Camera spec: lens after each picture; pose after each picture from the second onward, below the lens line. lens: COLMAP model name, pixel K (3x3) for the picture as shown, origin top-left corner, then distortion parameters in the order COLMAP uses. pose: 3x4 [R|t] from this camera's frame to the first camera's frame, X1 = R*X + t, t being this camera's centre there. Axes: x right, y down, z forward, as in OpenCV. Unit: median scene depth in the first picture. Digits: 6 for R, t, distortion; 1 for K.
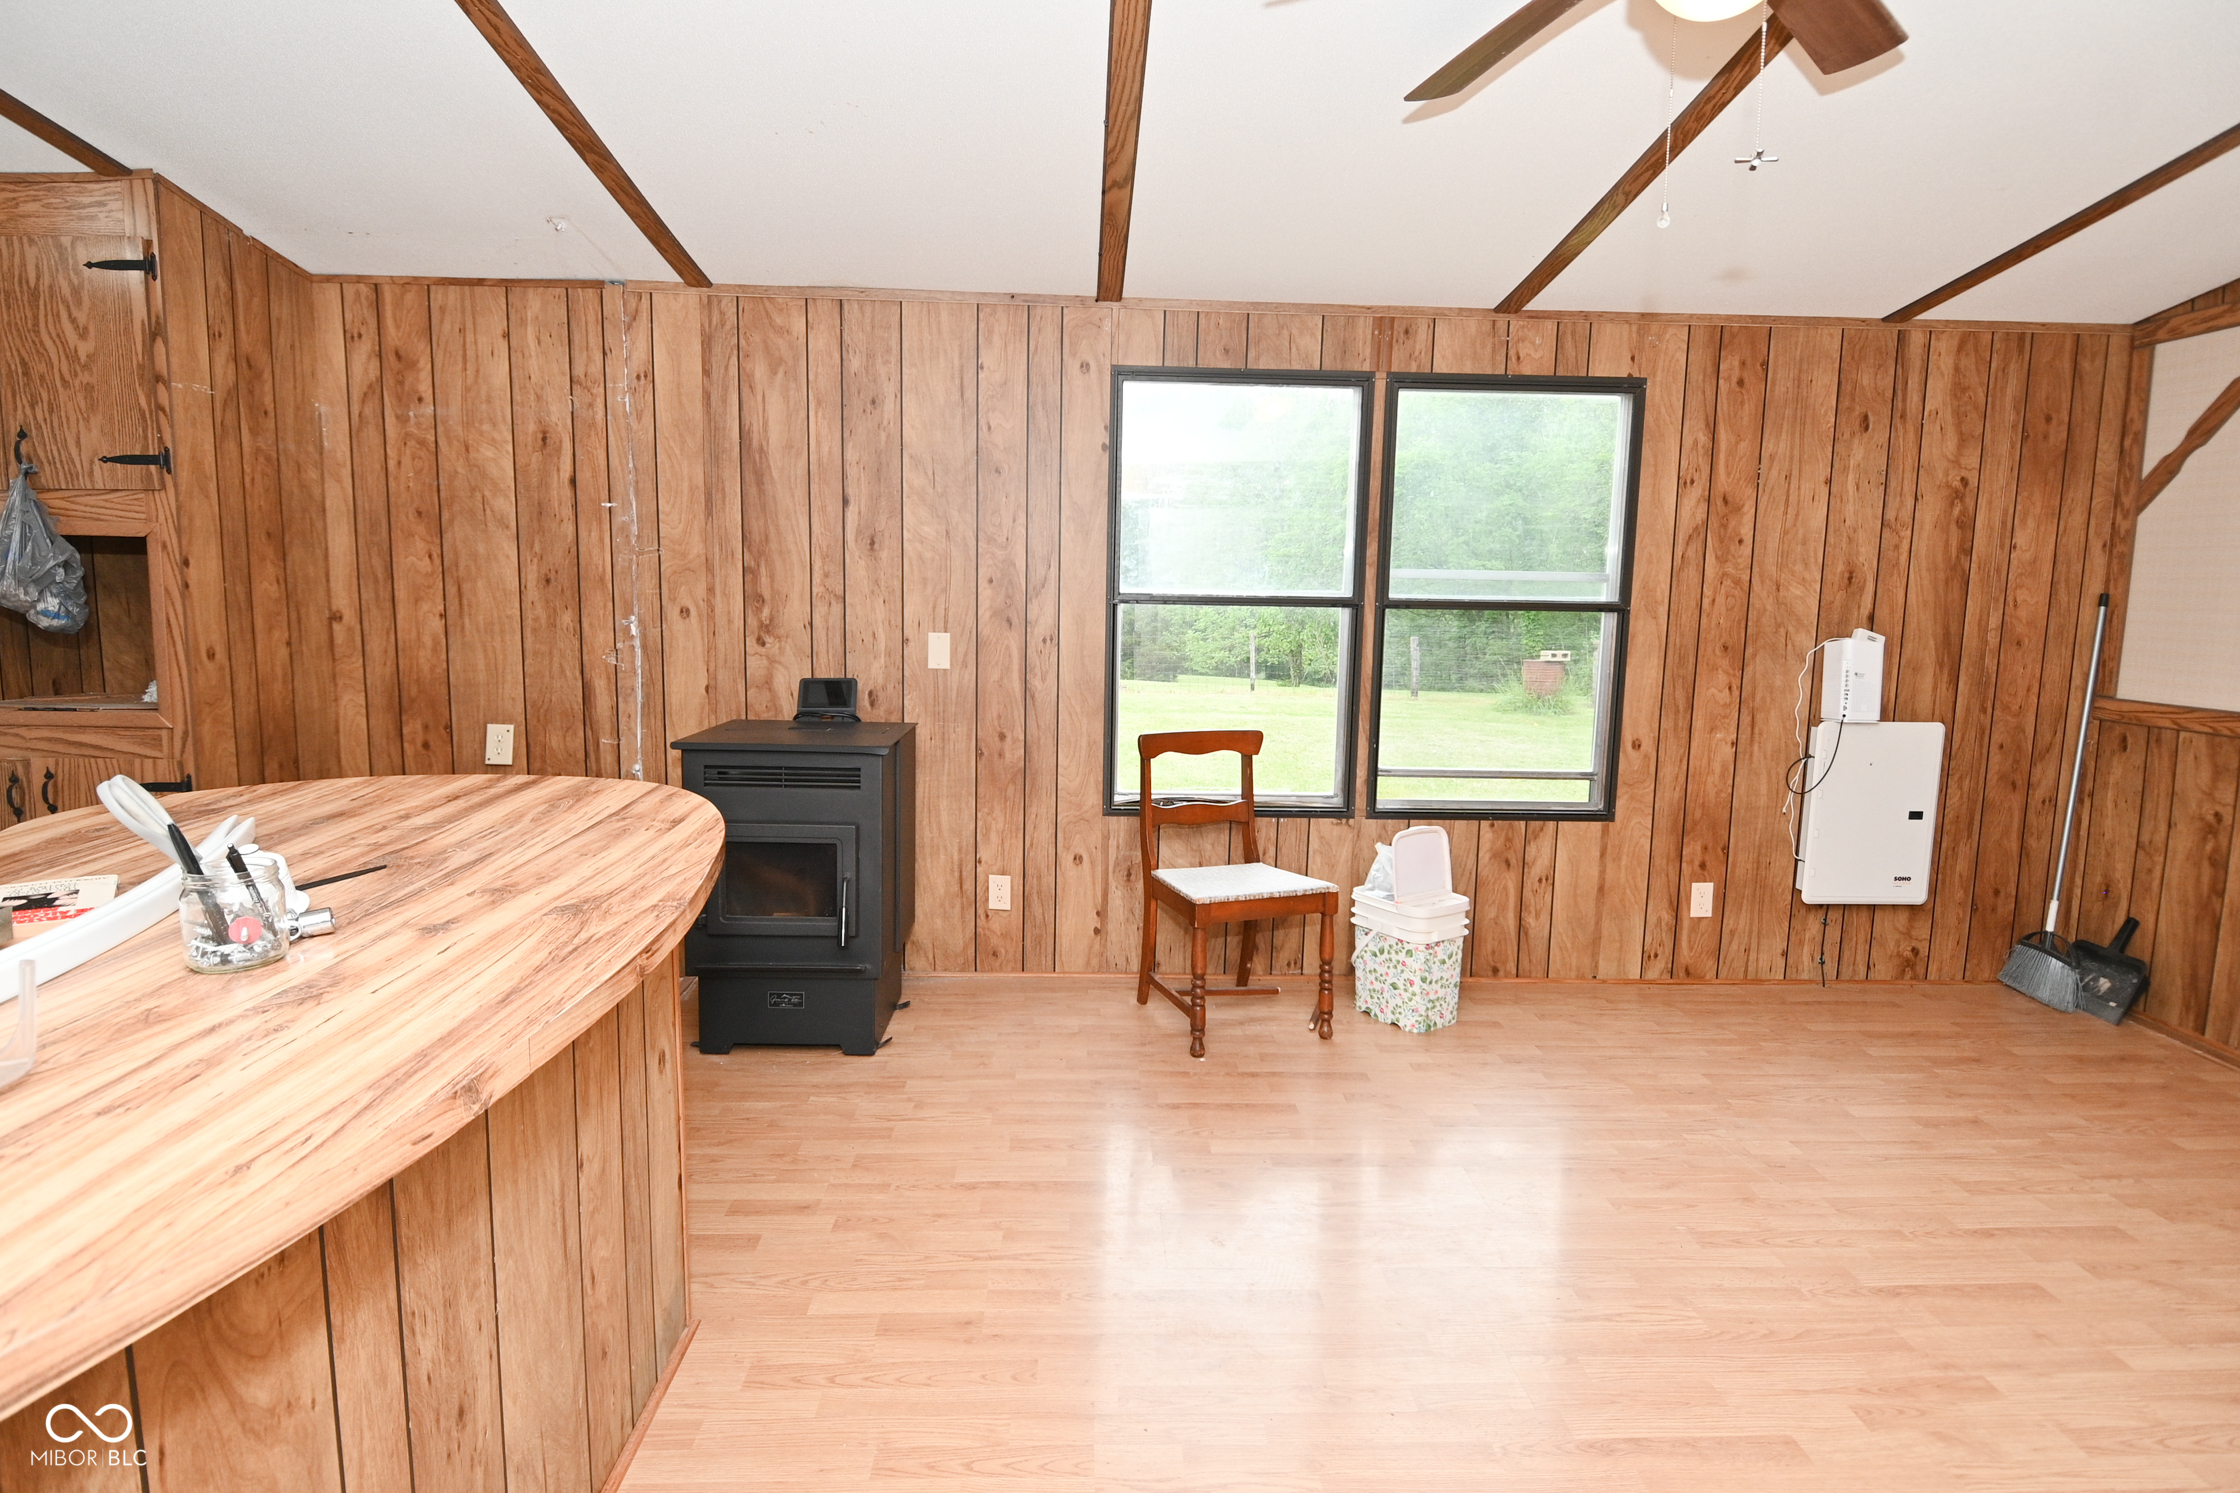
lens RADIAL K [[1176.1, 0, 1114.3], [0, 1176.1, 731.6], [0, 0, 1]] dist [0.007738, -0.022635]
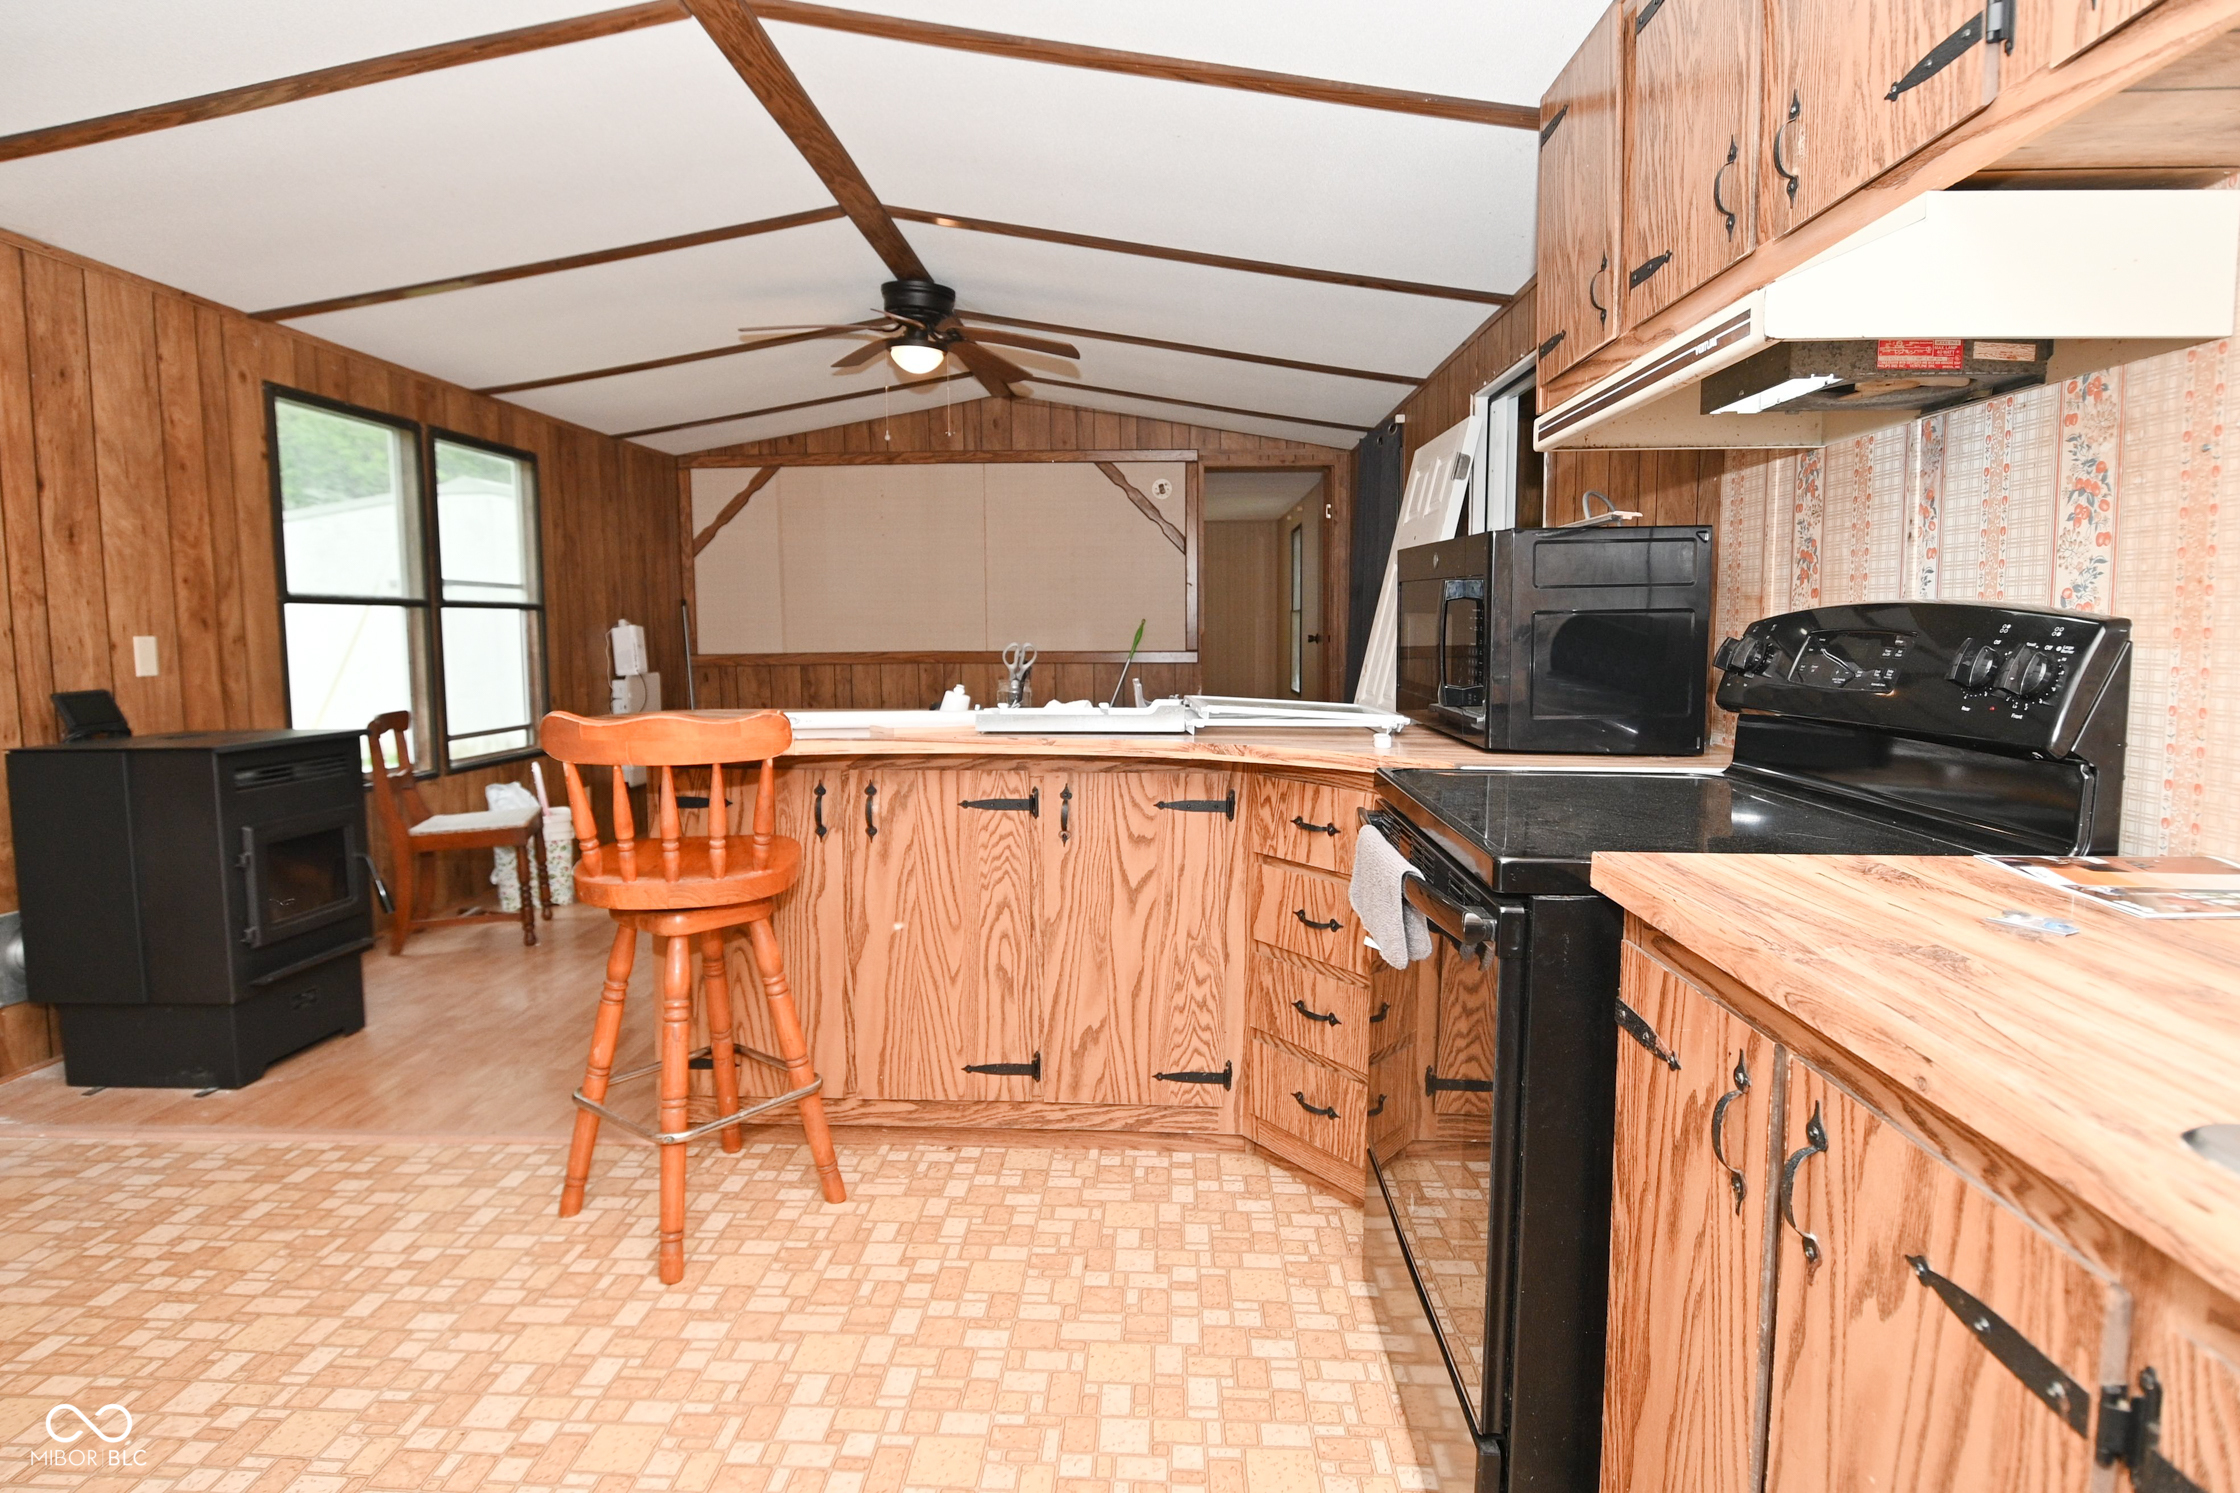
lens RADIAL K [[1176.1, 0, 1114.3], [0, 1176.1, 731.6], [0, 0, 1]] dist [0.007738, -0.022635]
pose [[0.080231, -0.106596, 0.991060, -1.013405], [0.133709, 0.986430, 0.095274, 0.003163], [-0.987768, 0.124870, 0.093395, 0.181547]]
